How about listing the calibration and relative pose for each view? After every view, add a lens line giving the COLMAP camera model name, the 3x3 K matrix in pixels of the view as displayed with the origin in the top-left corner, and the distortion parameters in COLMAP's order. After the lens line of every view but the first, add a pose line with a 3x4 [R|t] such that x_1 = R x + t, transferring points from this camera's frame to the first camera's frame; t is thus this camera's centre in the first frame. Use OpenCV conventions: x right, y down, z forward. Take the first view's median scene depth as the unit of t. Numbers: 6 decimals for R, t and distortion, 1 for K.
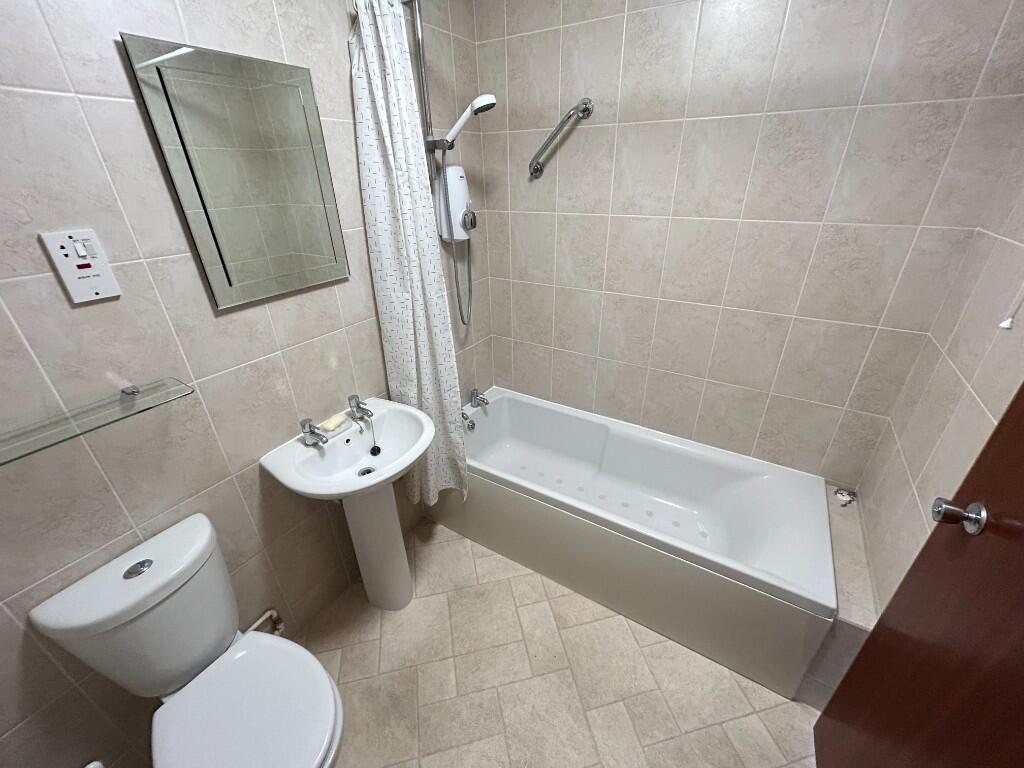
lens RADIAL K [[414.1, 0, 512.0], [0, 414.1, 384.0], [0, 0, 1]] dist [-0.000128, 0.000136]
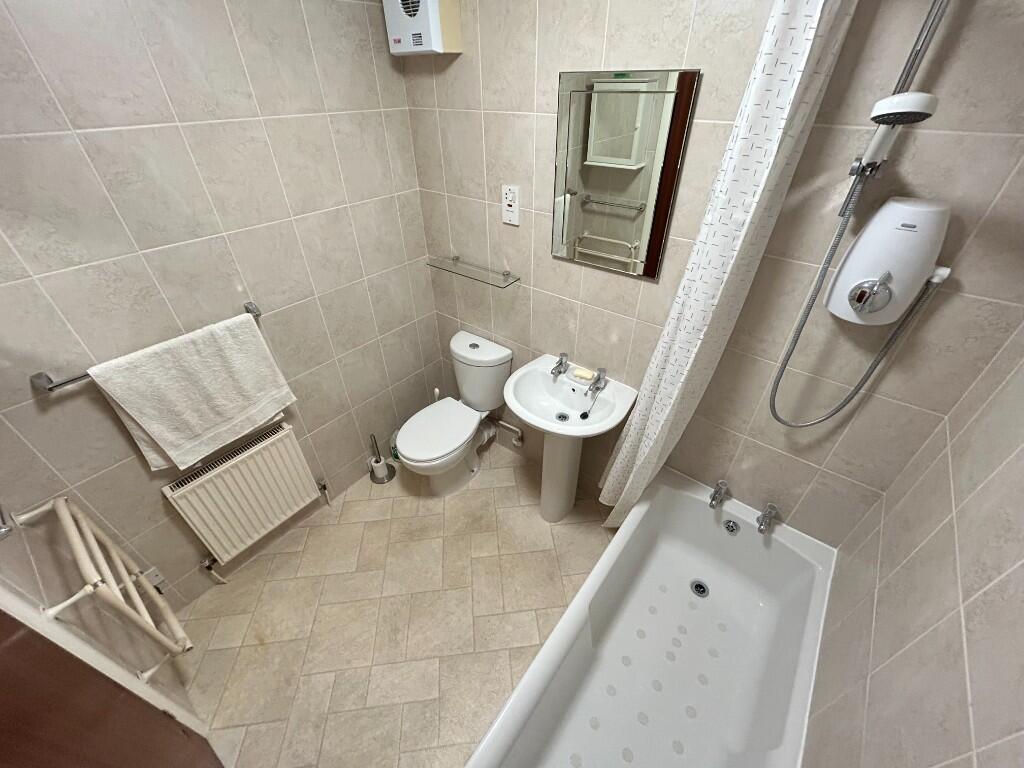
lens RADIAL K [[414.1, 0, 512.0], [0, 414.1, 384.0], [0, 0, 1]] dist [-0.000128, 0.000136]
pose [[-0.114908, 0.612795, -0.781843, 0.629418], [-0.442890, 0.672899, 0.592499, -0.571455], [0.889182, 0.414353, 0.194079, 0.648619]]
